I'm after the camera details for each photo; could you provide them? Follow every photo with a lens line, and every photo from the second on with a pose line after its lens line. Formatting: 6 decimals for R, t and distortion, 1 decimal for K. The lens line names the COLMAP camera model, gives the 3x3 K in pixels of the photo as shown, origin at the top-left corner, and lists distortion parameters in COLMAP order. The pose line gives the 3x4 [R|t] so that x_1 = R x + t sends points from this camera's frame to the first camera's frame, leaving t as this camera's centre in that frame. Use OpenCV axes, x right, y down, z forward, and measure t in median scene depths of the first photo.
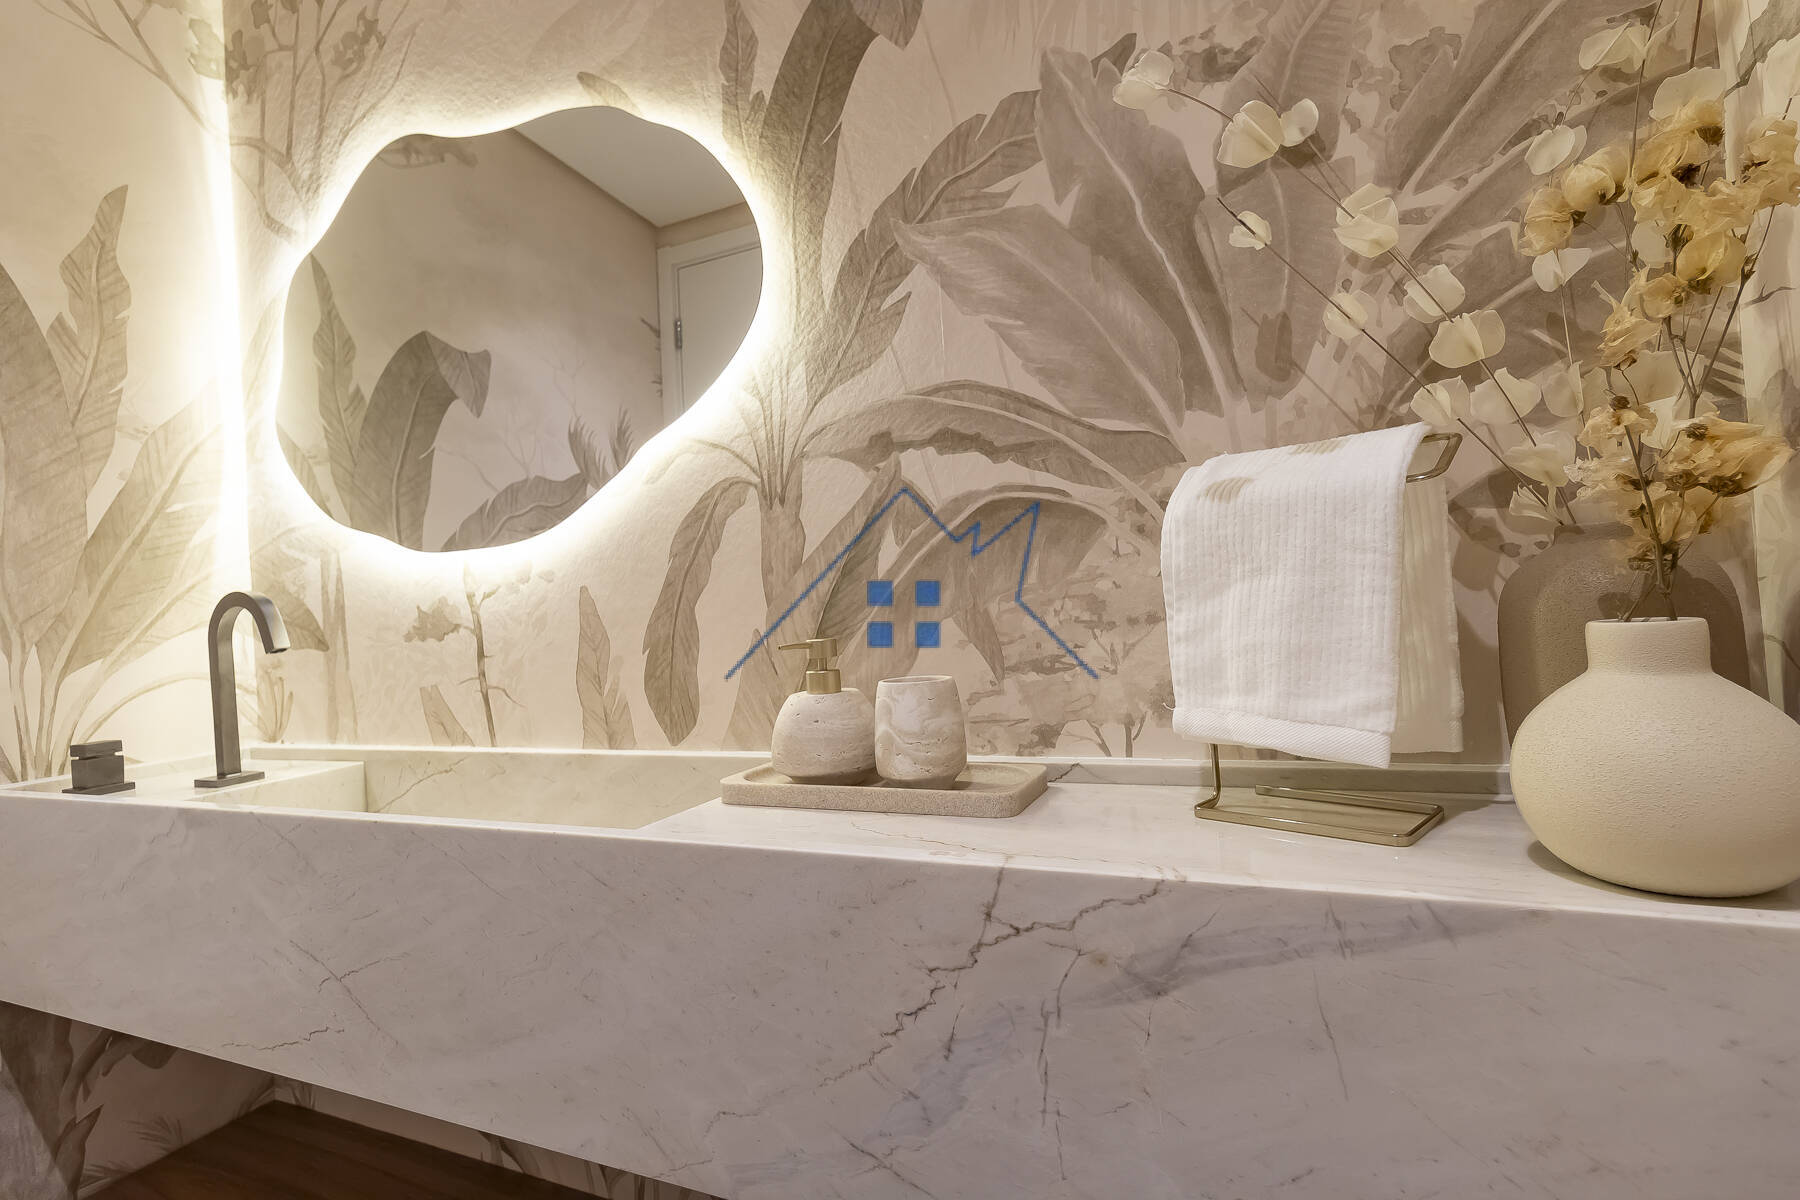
lens RADIAL K [[893.8, 0, 897.3], [0, 893.8, 588.1], [0, 0, 1]] dist [0.002209, 0.000722]
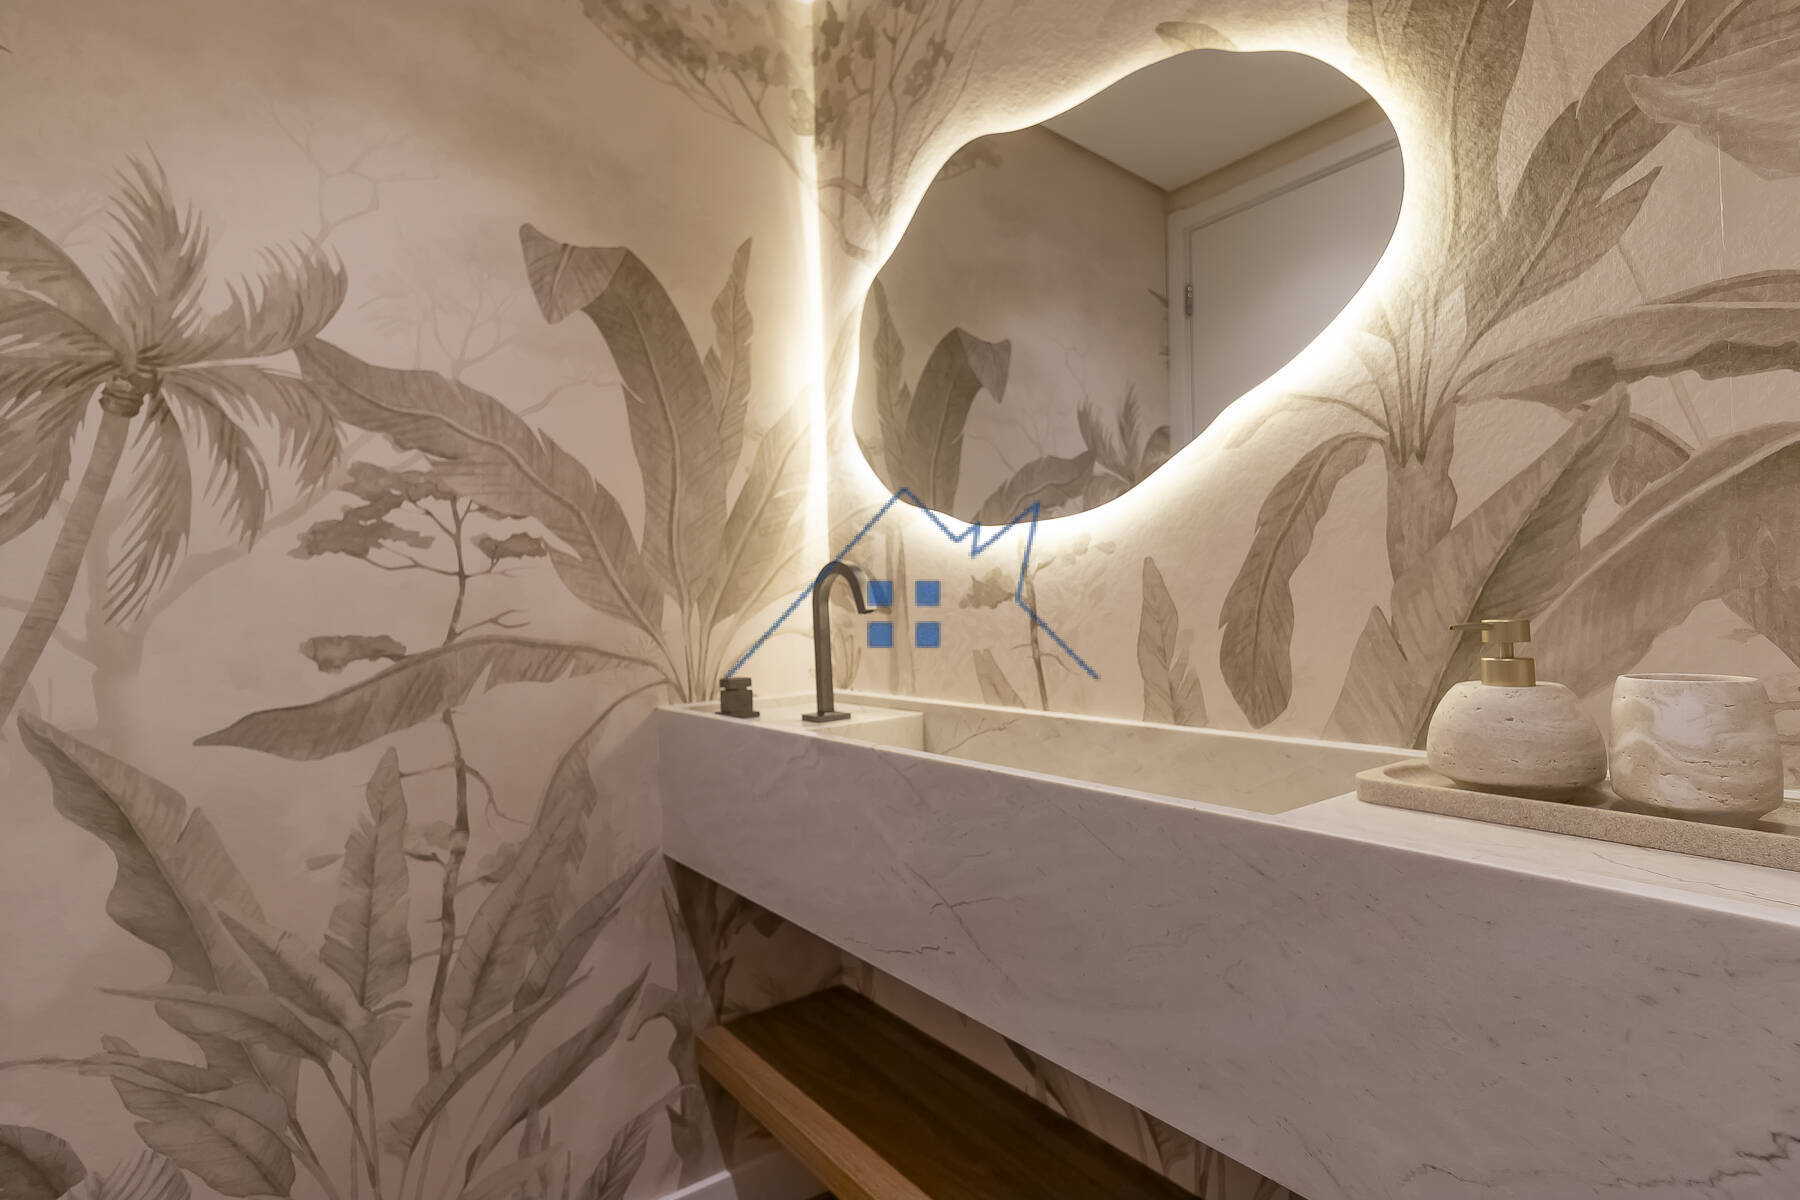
lens RADIAL K [[854.7, 0, 842.1], [0, 854.7, 596.8], [0, 0, 1]] dist [0.001999, 0.000871]
pose [[0.868764, 0.028032, -0.494432, -0.158340], [-0.012870, 0.999337, 0.034045, 0.012087], [0.495059, -0.023214, 0.868549, 0.012795]]
